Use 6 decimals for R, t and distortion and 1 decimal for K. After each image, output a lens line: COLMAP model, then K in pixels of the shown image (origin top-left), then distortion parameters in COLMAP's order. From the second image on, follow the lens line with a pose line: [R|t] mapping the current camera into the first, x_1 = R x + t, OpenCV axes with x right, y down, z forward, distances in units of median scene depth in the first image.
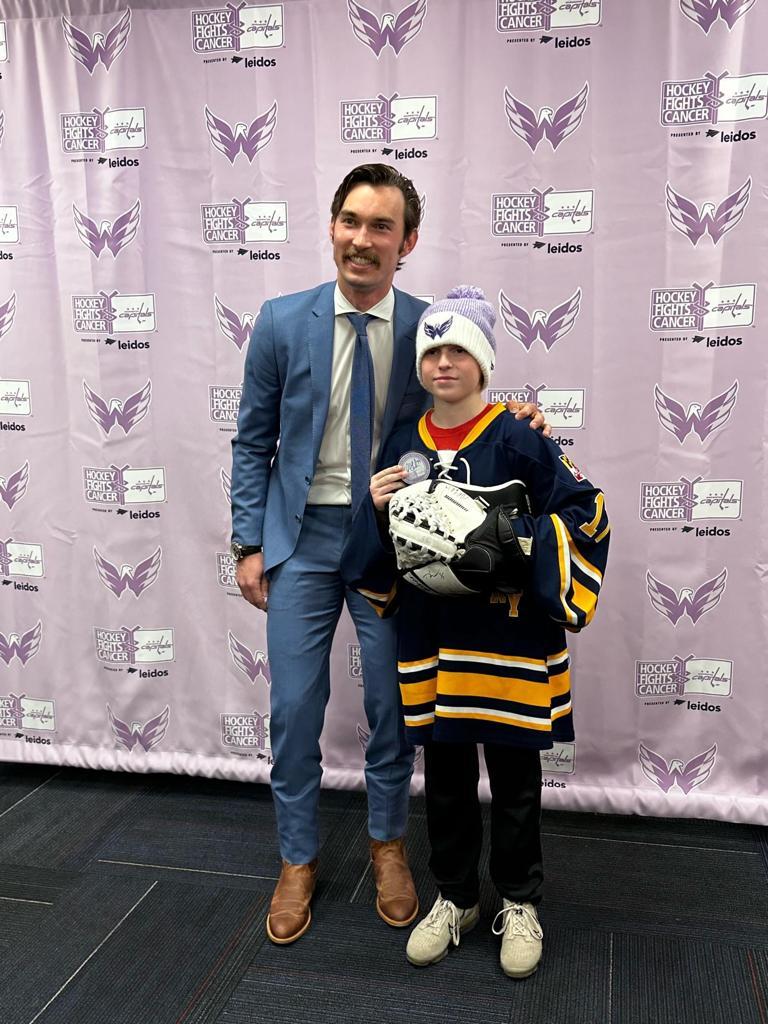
lens RADIAL K [[937.6, 0, 399.9], [0, 937.6, 522.4], [0, 0, 1]] dist [0.005346, 0.000000]
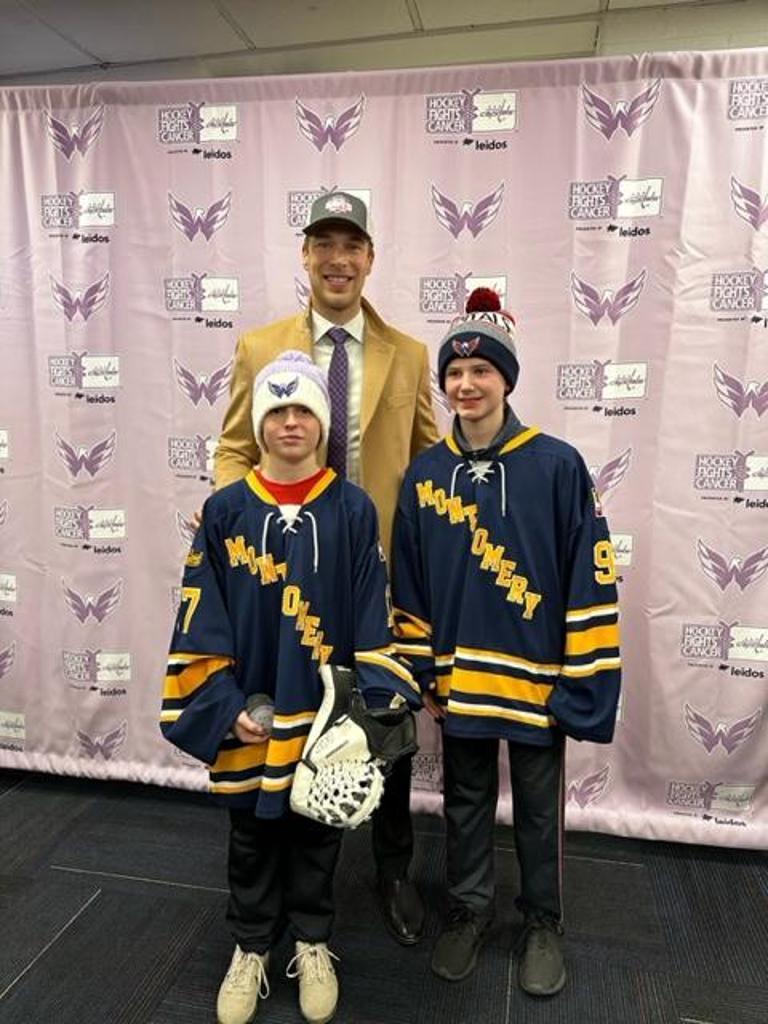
lens RADIAL K [[713.2, 0, 397.2], [0, 713.2, 520.1], [0, 0, 1]] dist [-0.000140, -0.010495]
pose [[0.999103, 0.023180, 0.035430, 0.046147], [-0.022062, 0.999256, -0.031643, -0.027003], [-0.036137, 0.030833, 0.998871, 0.145666]]
